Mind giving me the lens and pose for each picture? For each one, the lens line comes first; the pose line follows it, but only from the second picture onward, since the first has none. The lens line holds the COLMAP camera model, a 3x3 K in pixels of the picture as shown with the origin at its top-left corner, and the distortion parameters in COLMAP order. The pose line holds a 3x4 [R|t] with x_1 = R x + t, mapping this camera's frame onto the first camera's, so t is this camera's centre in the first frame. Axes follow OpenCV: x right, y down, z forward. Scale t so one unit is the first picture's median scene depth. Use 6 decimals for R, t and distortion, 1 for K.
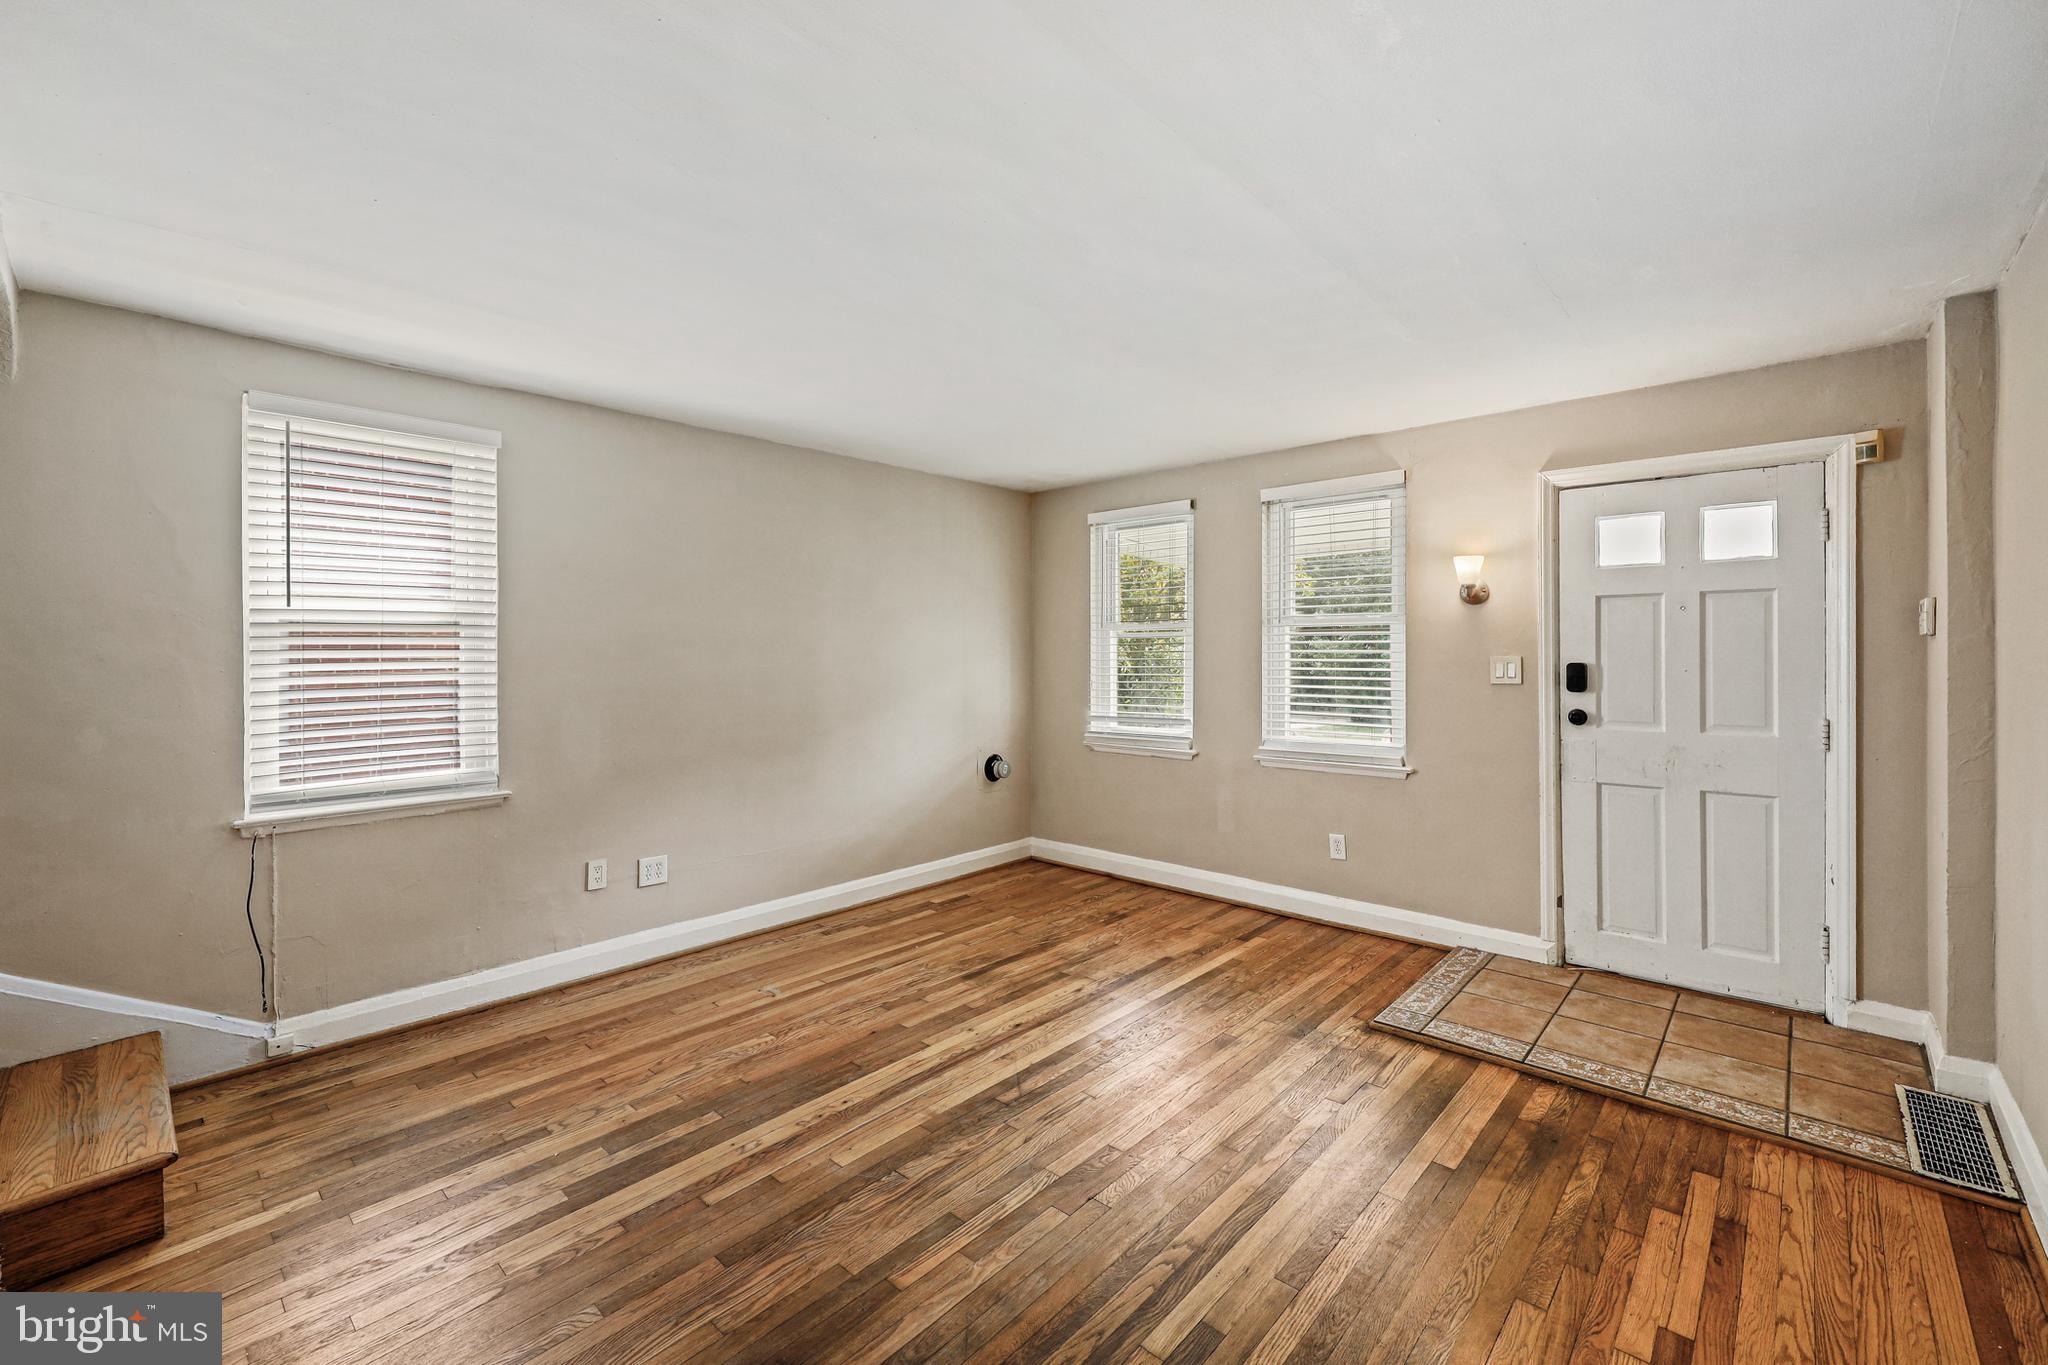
lens RADIAL K [[851.9, 0, 1027.5], [0, 851.9, 645.1], [0, 0, 1]] dist [0.003468, -0.001103]
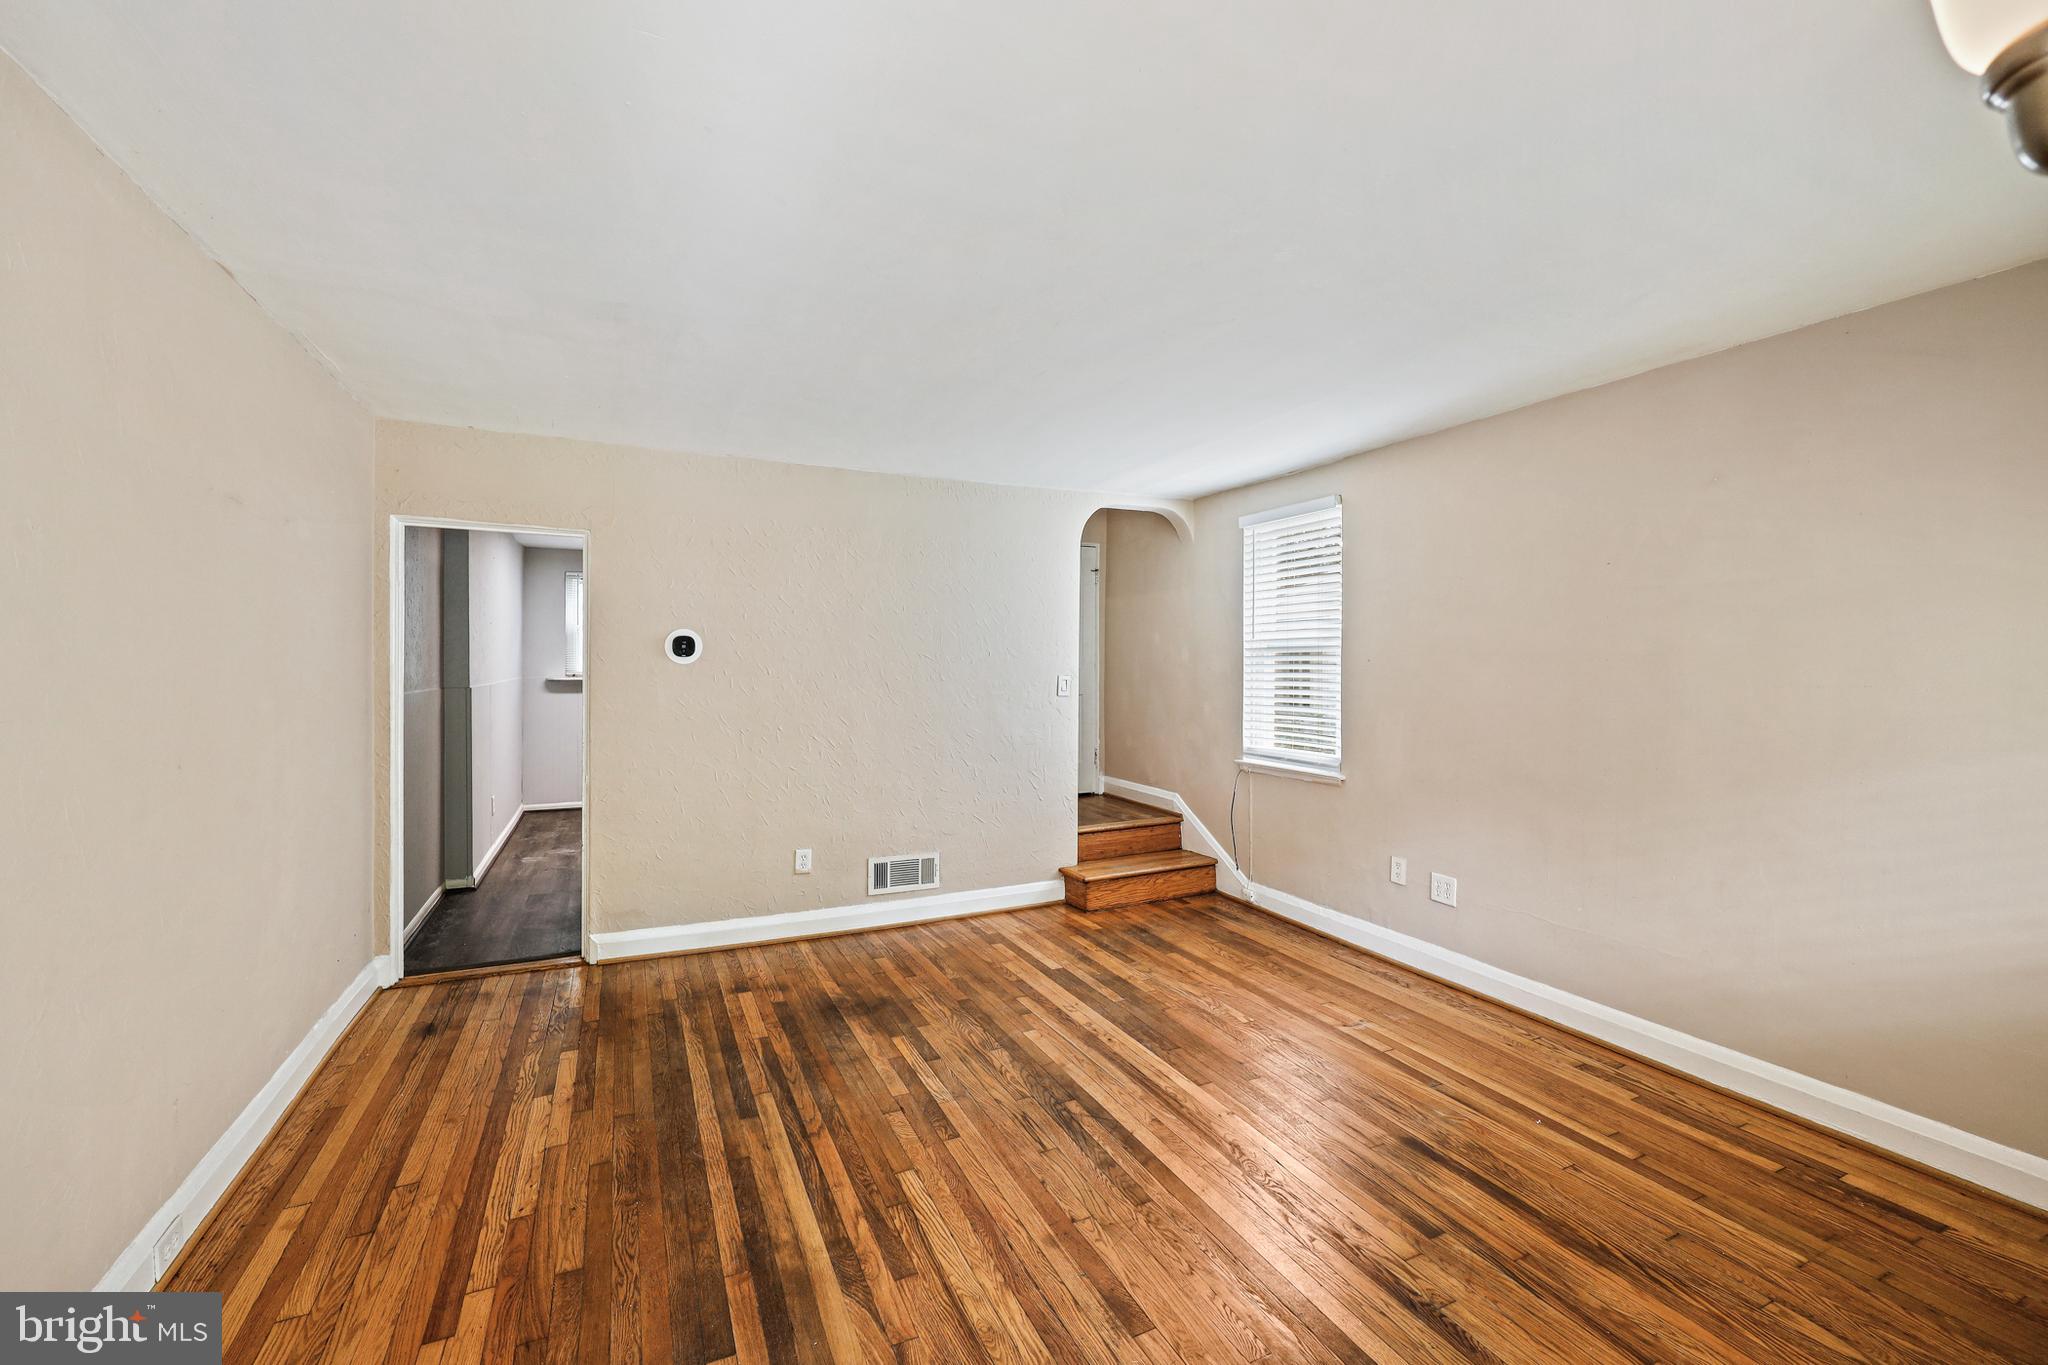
lens RADIAL K [[851.9, 0, 1026.5], [0, 851.9, 669.4], [0, 0, 1]] dist [0.003468, -0.001103]
pose [[-0.381319, 0.010098, -0.924388, 0.886348], [0.008500, 0.999936, 0.007417, -0.000343], [0.924404, -0.005029, -0.381381, 1.270031]]
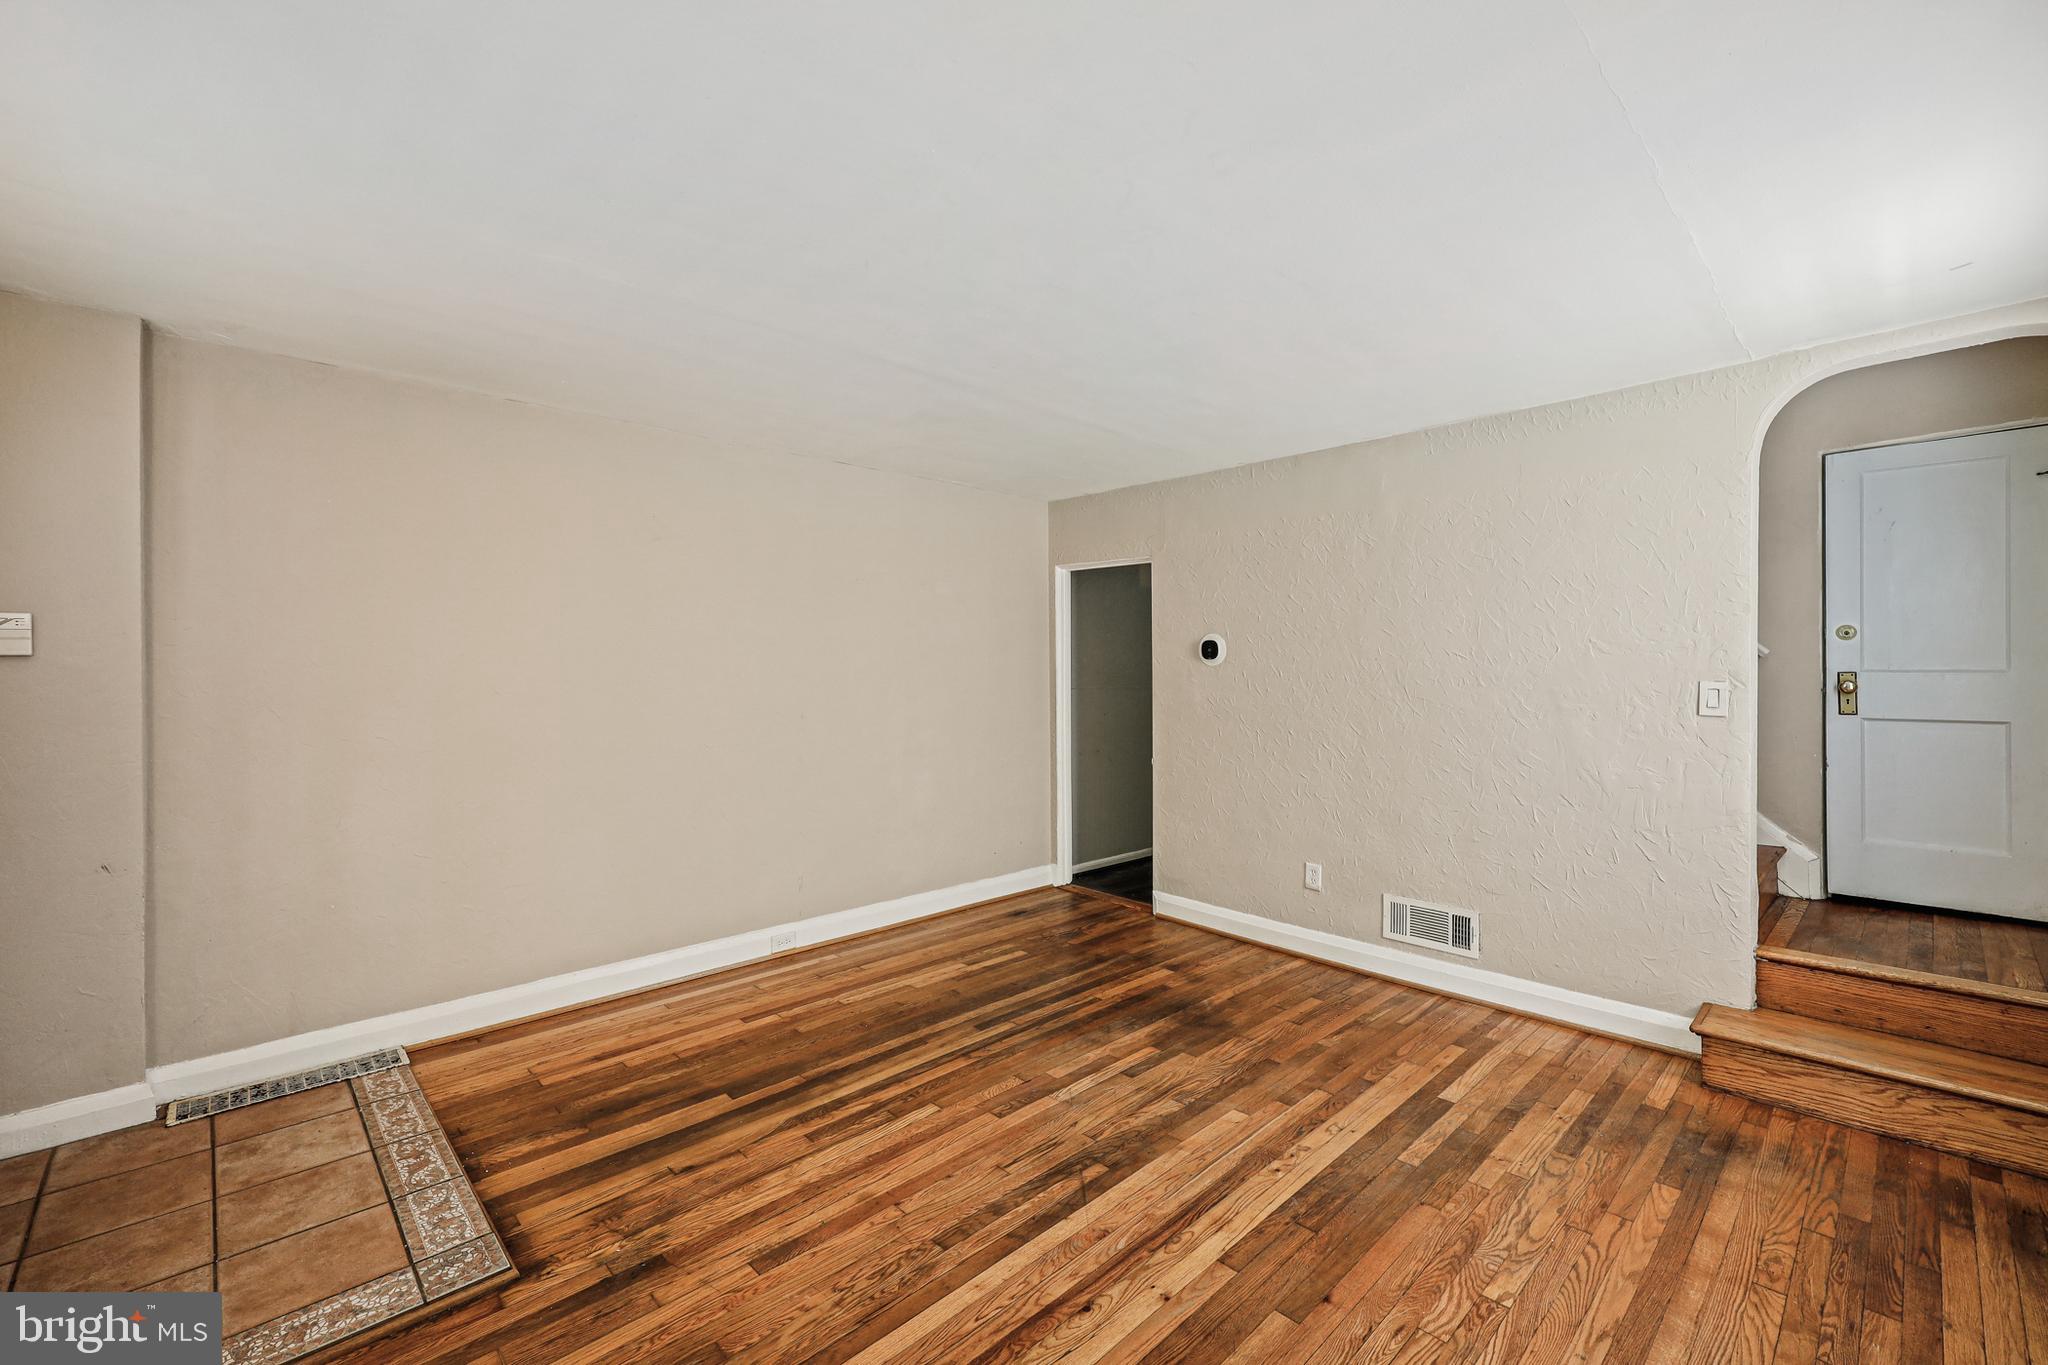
lens RADIAL K [[851.9, 0, 1015.5], [0, 851.9, 682.6], [0, 0, 1]] dist [0.003468, -0.001103]
pose [[-0.996666, 0.006582, 0.081325, -0.015072], [0.007082, 0.999958, 0.005857, 0.015806], [-0.081283, 0.006414, -0.996670, 1.790221]]
